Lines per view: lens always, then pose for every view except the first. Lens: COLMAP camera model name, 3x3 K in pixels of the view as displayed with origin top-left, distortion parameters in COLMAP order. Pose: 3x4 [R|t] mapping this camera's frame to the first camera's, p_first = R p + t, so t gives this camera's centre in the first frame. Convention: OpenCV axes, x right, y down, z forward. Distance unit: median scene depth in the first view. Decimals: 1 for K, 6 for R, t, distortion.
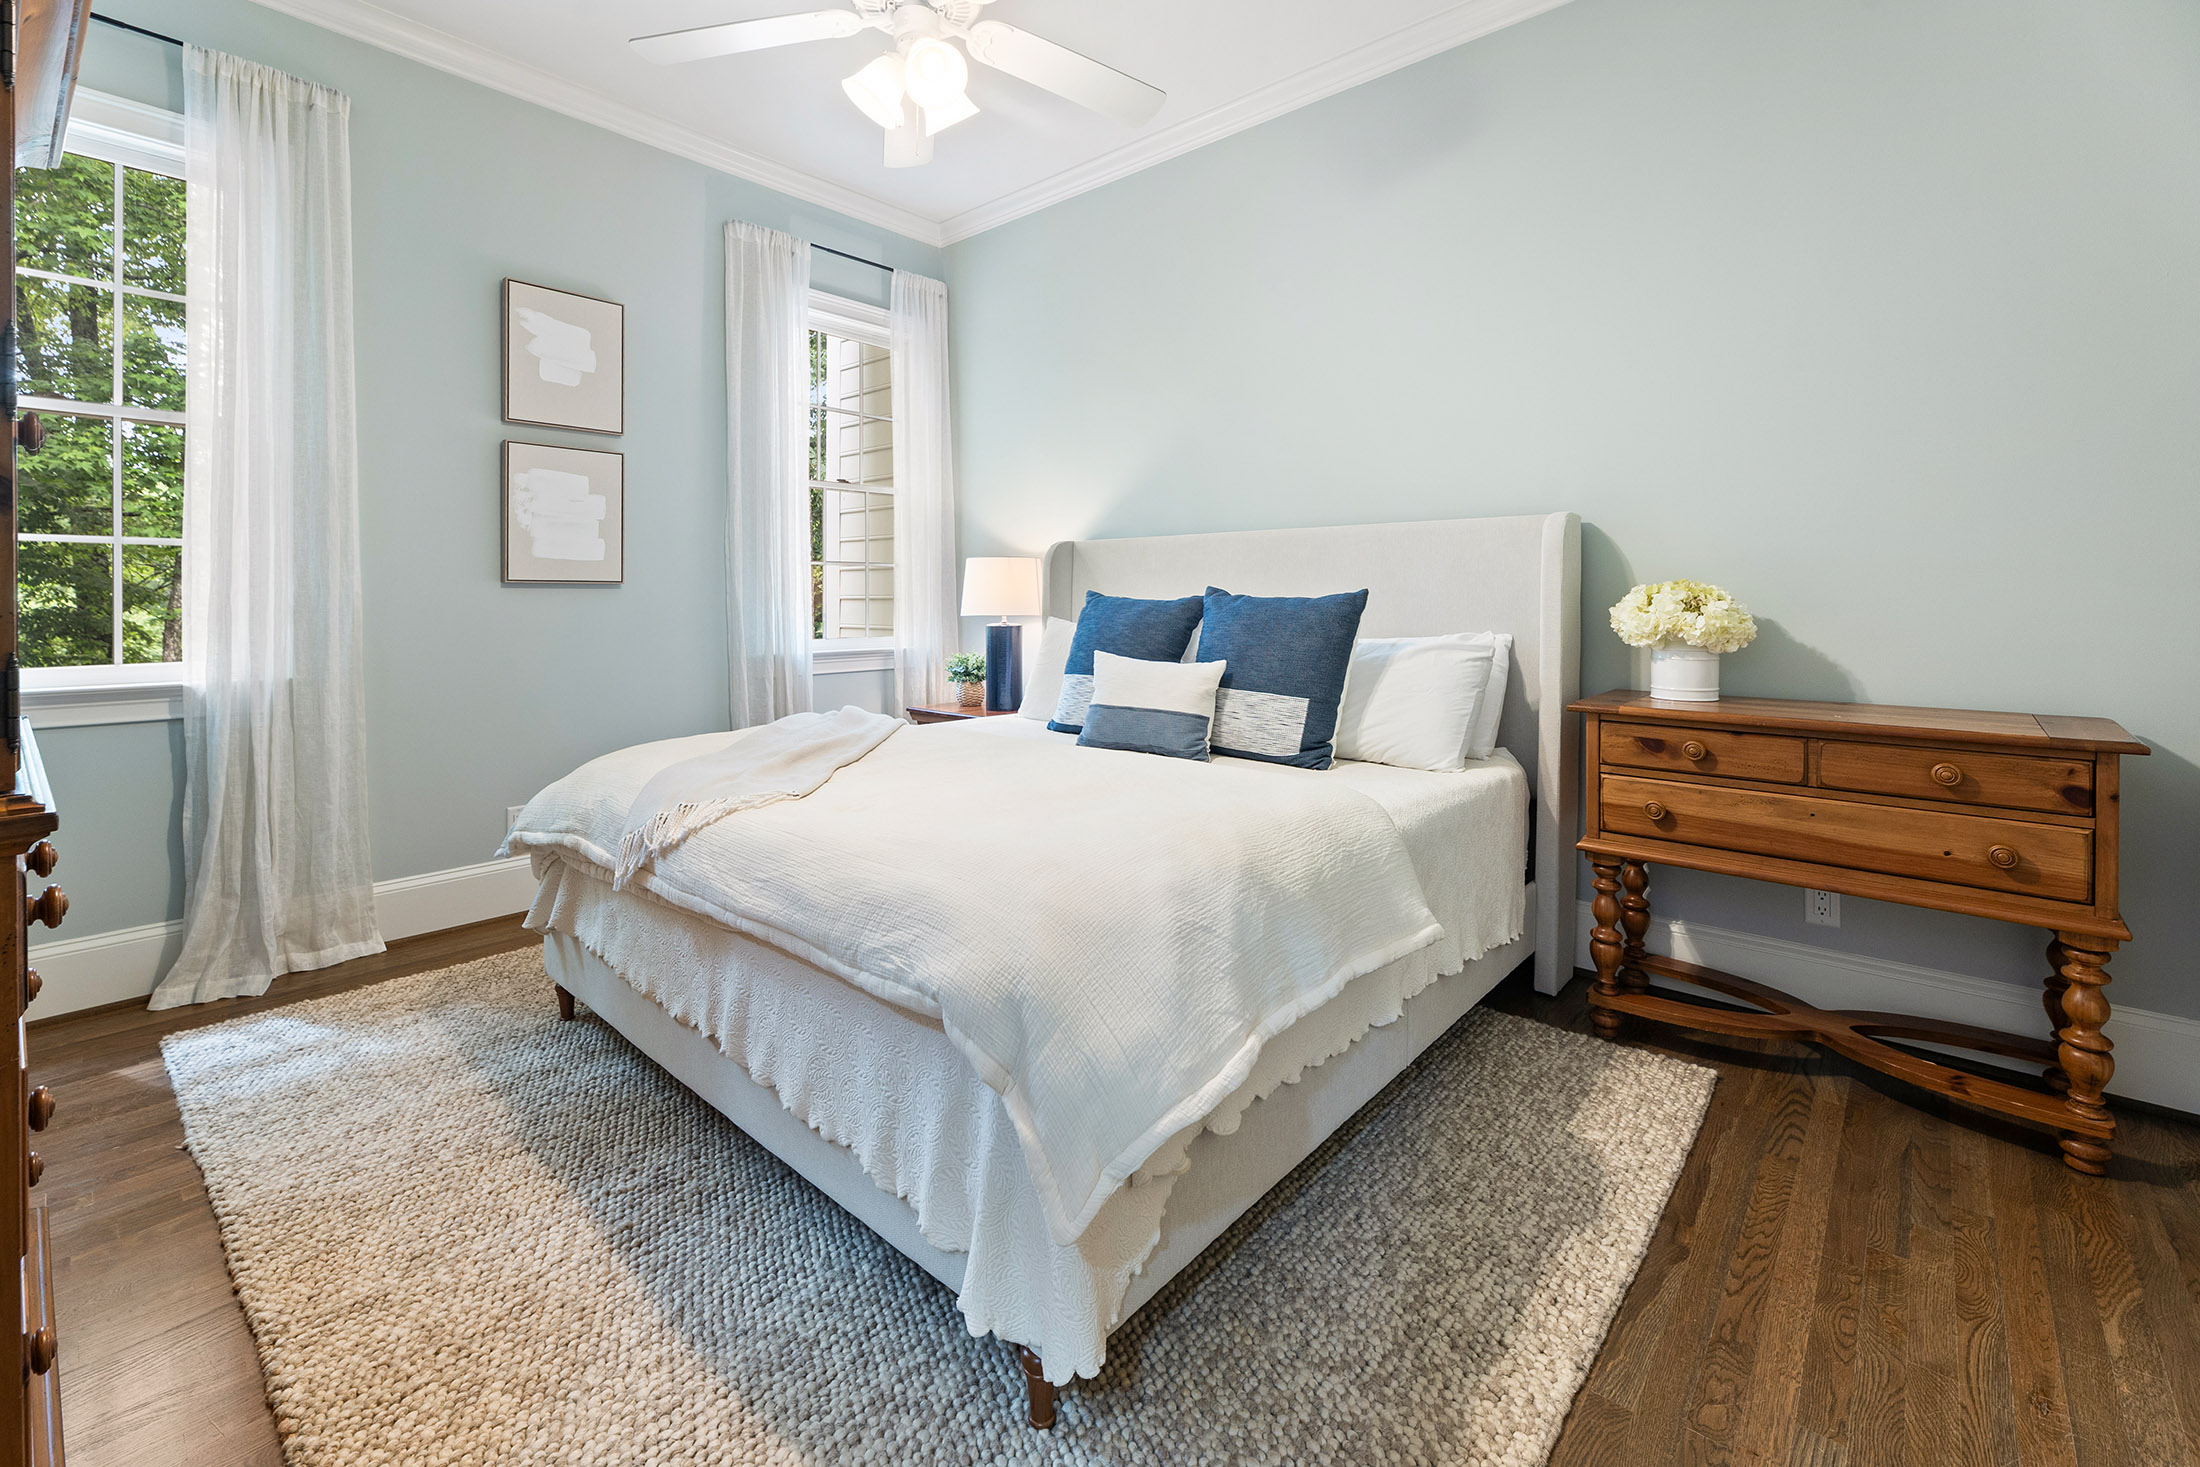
lens RADIAL K [[933.6, 0, 1112.7], [0, 933.6, 612.5], [0, 0, 1]] dist [0.004801, 0.000199]
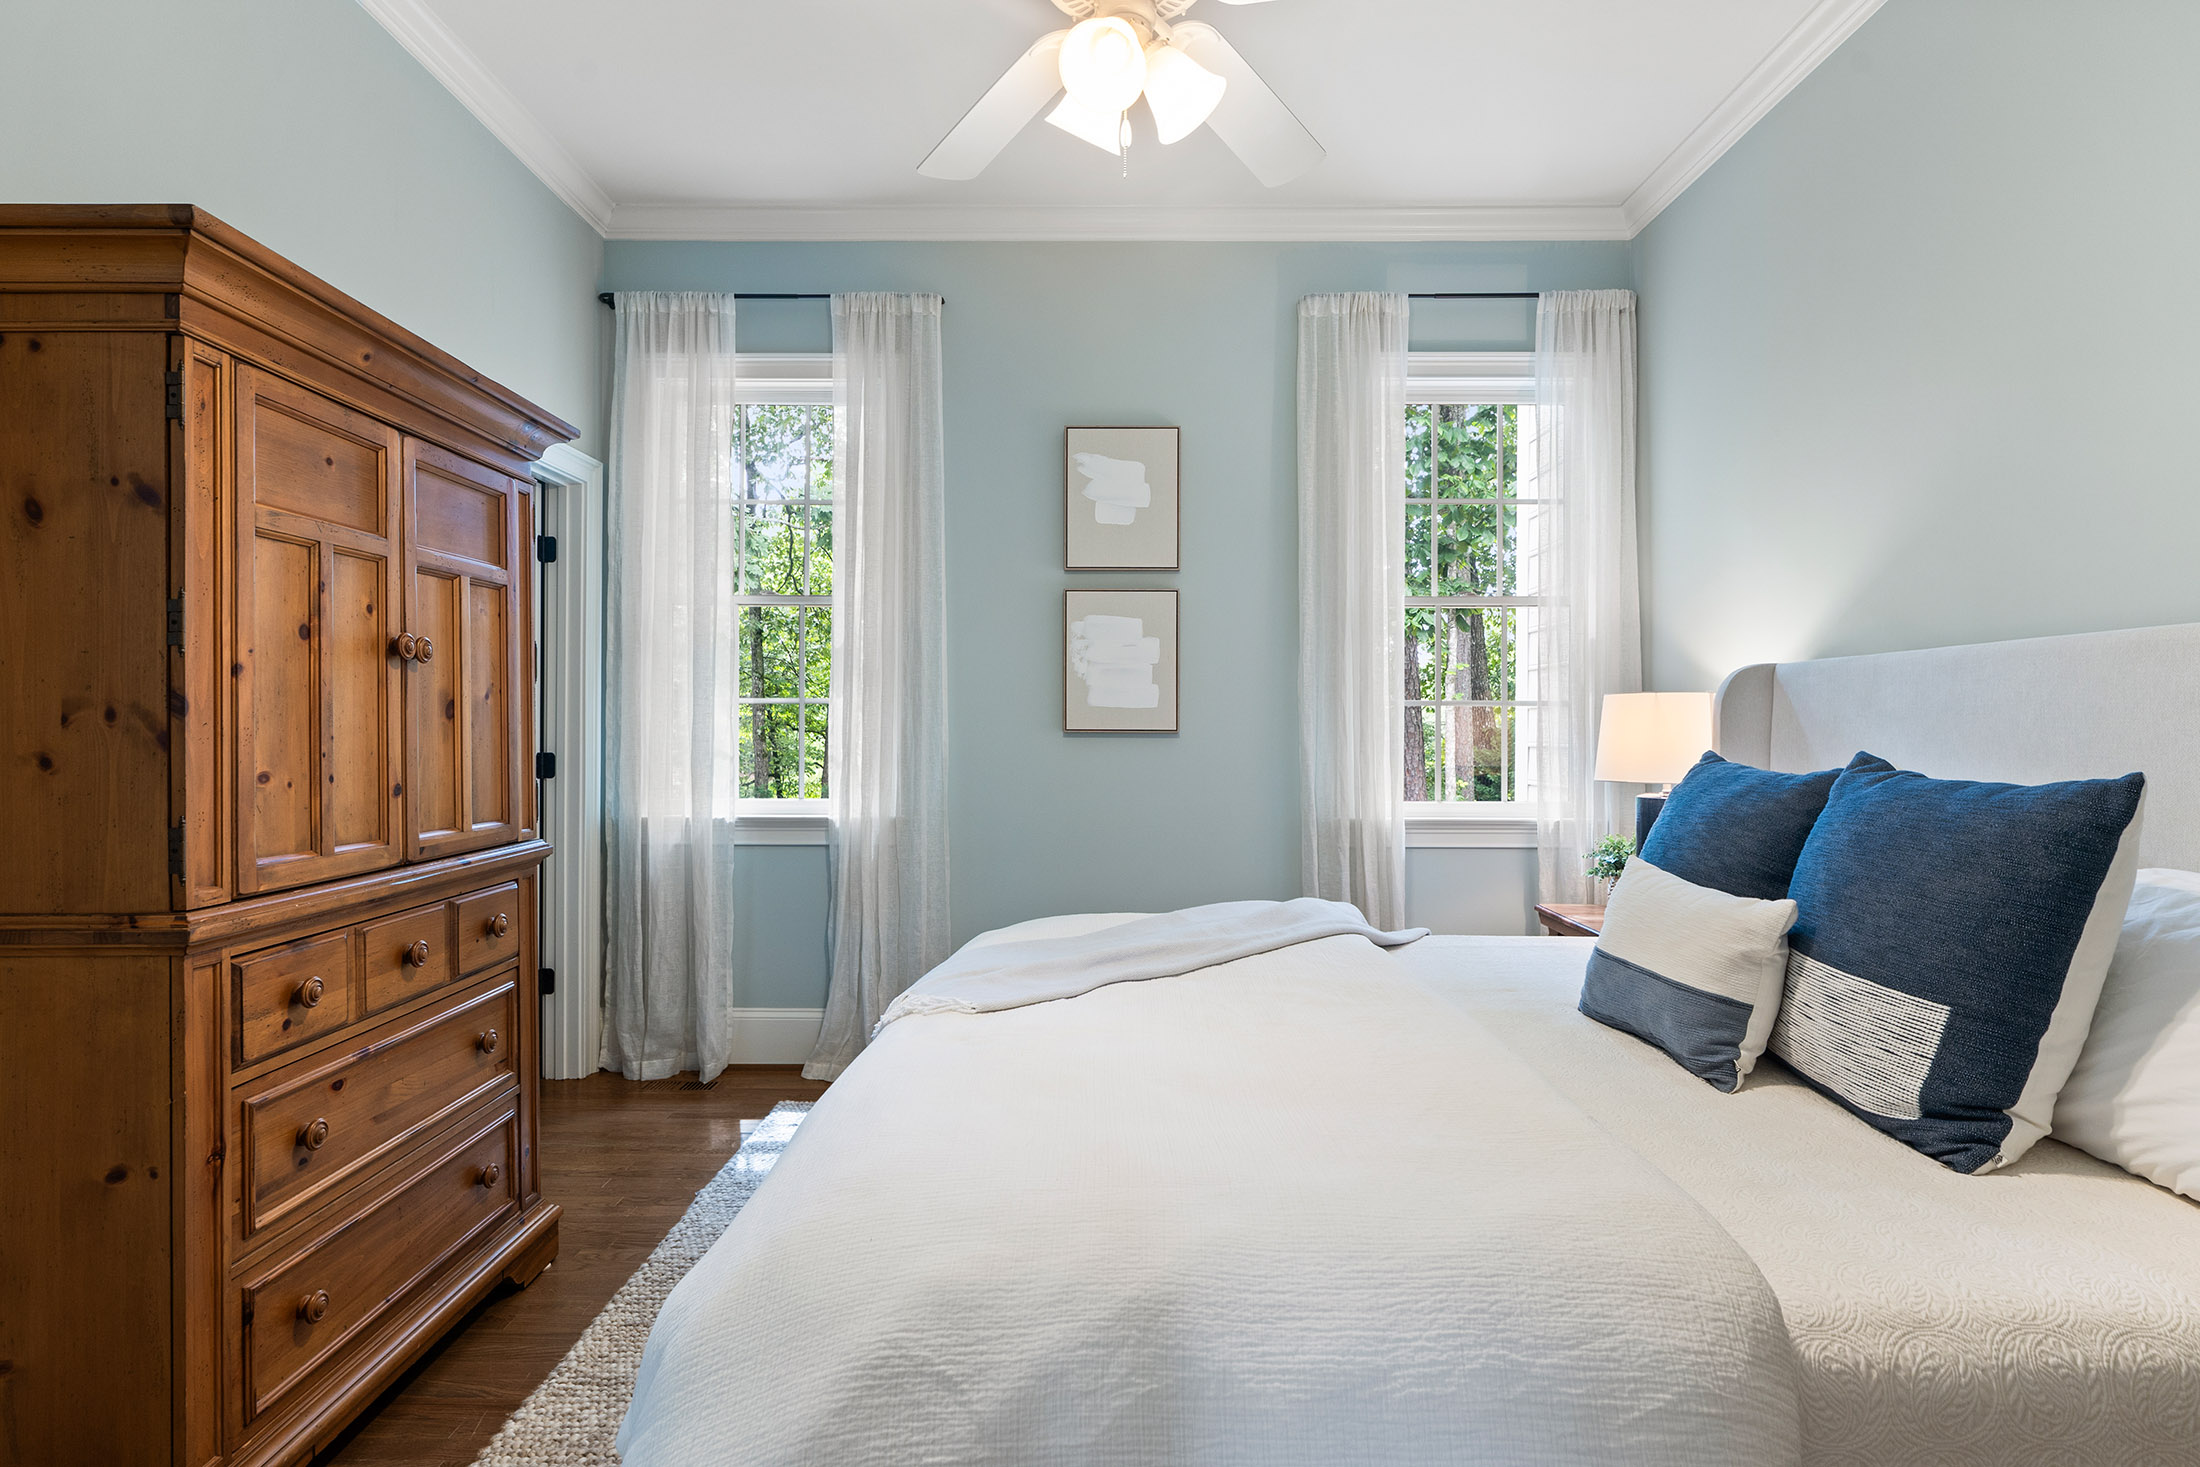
lens RADIAL K [[1123.7, 0, 1105.9], [0, 1123.7, 738.7], [0, 0, 1]] dist [-0.000796, -0.000568]
pose [[0.652373, 0.011624, -0.757809, 0.328254], [-0.015660, 0.999876, 0.001856, -0.032333], [0.757736, 0.010657, 0.652474, 0.291174]]
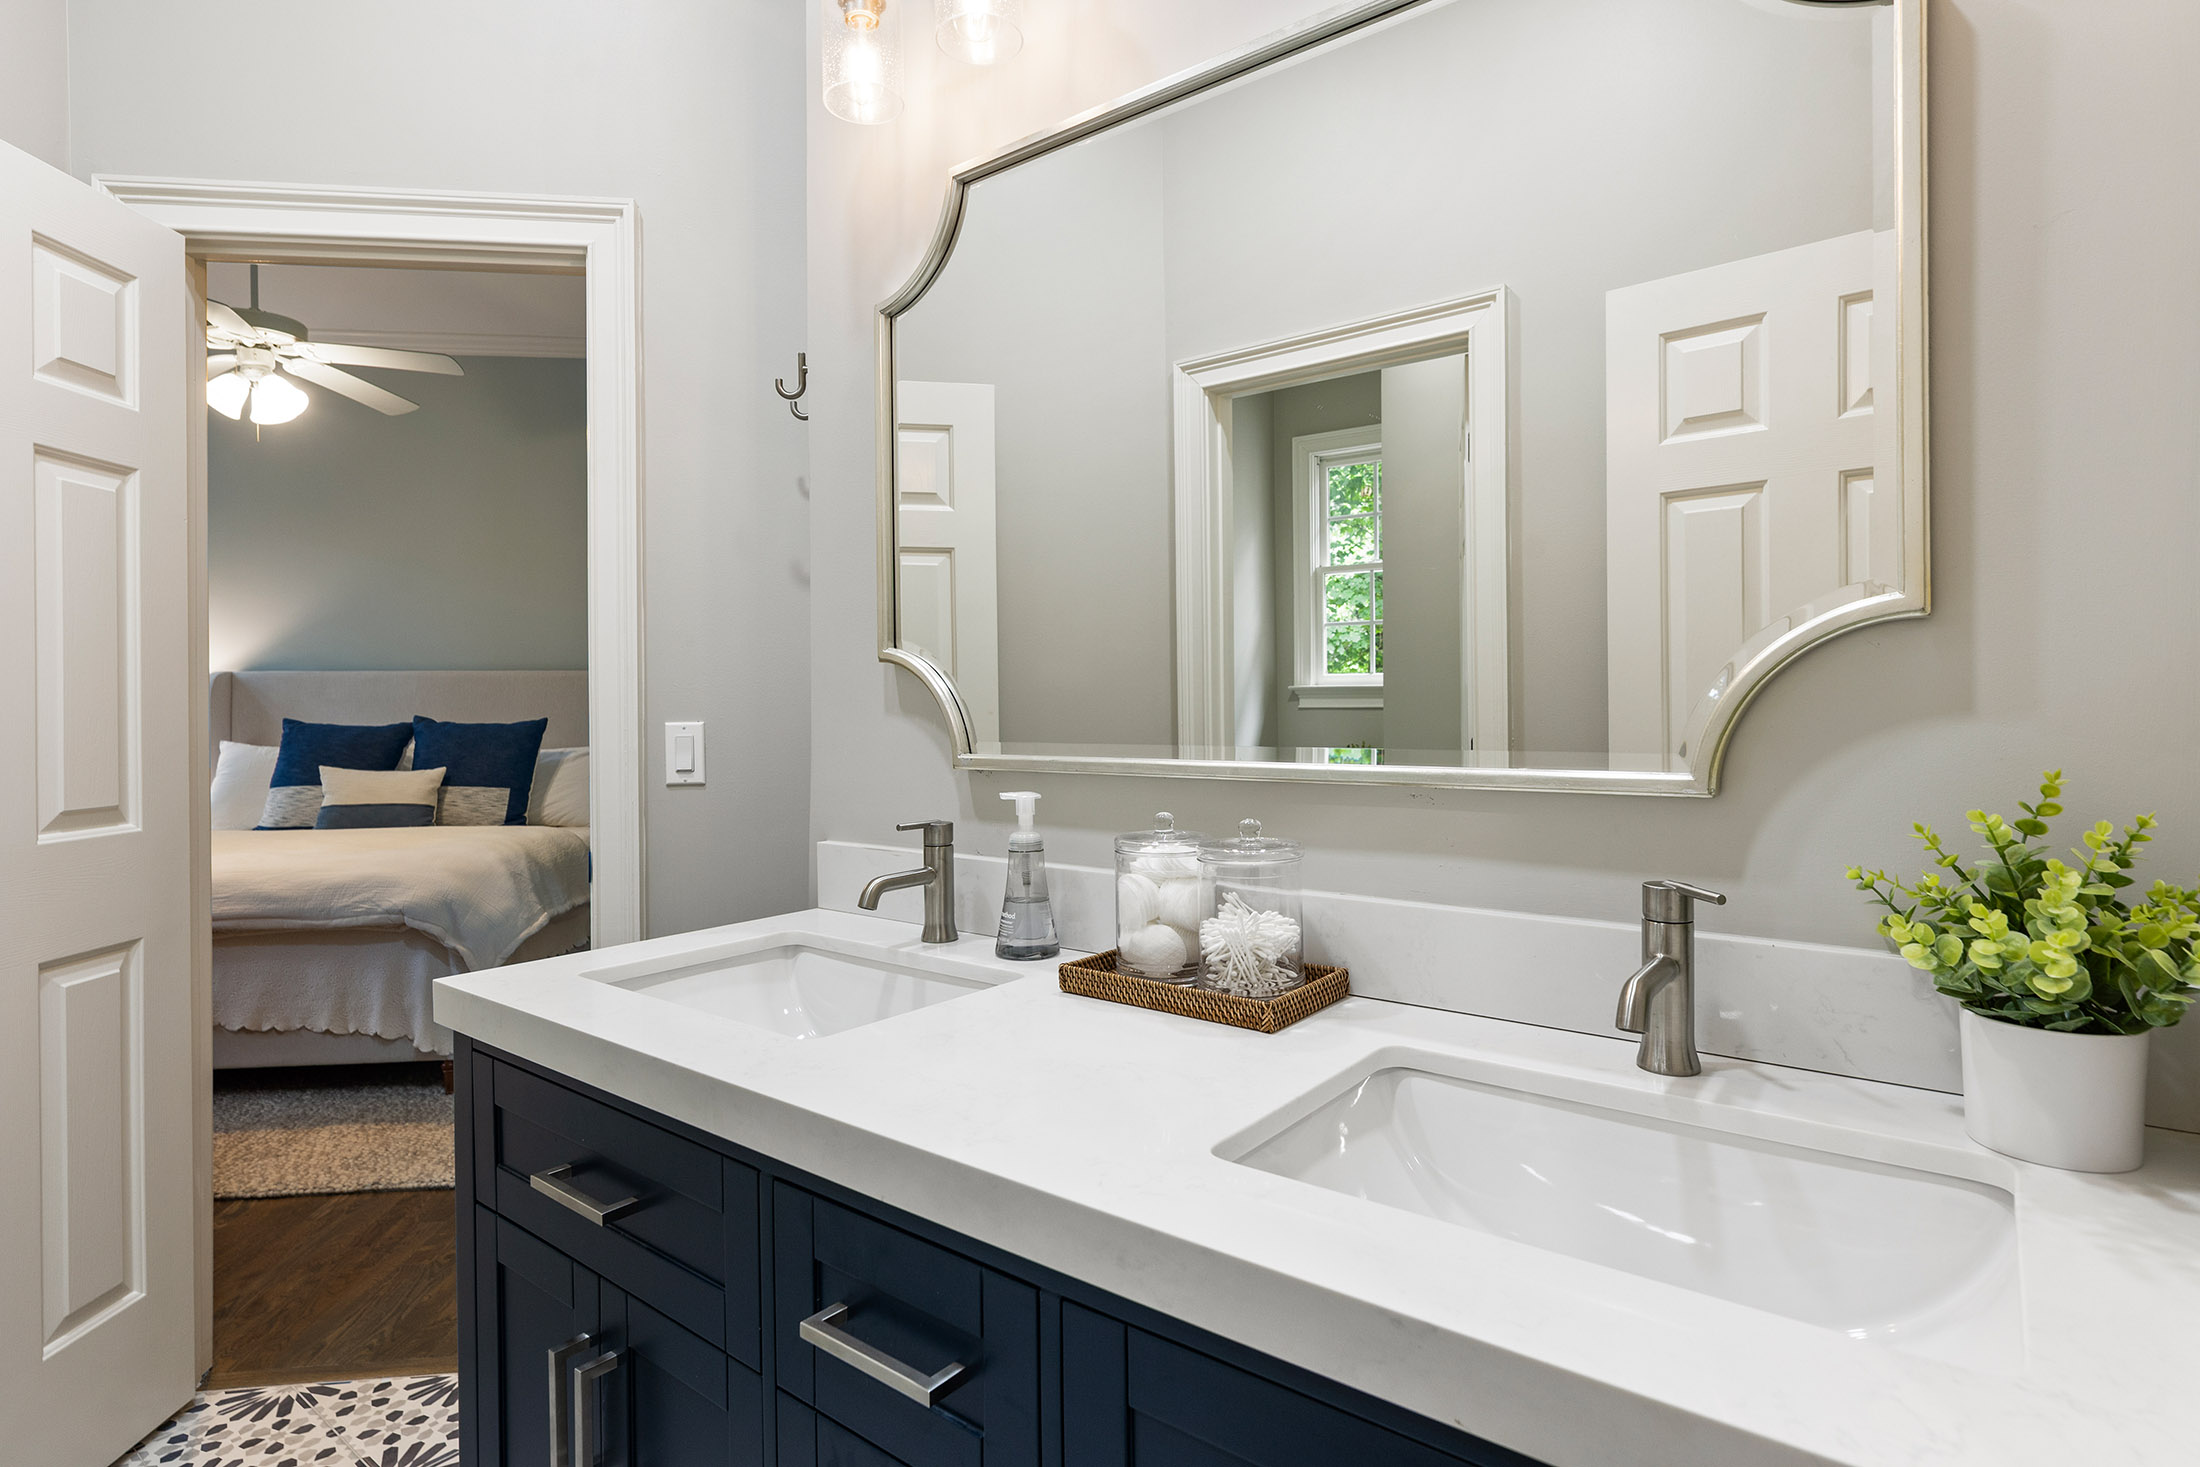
lens RADIAL K [[1123.7, 0, 1104.6], [0, 1123.7, 716.8], [0, 0, 1]] dist [-0.000796, -0.000568]
pose [[0.679031, -0.015044, 0.733955, -0.455658], [0.016882, 0.999846, 0.004875, -0.018313], [-0.733915, 0.009080, 0.679180, -0.934039]]
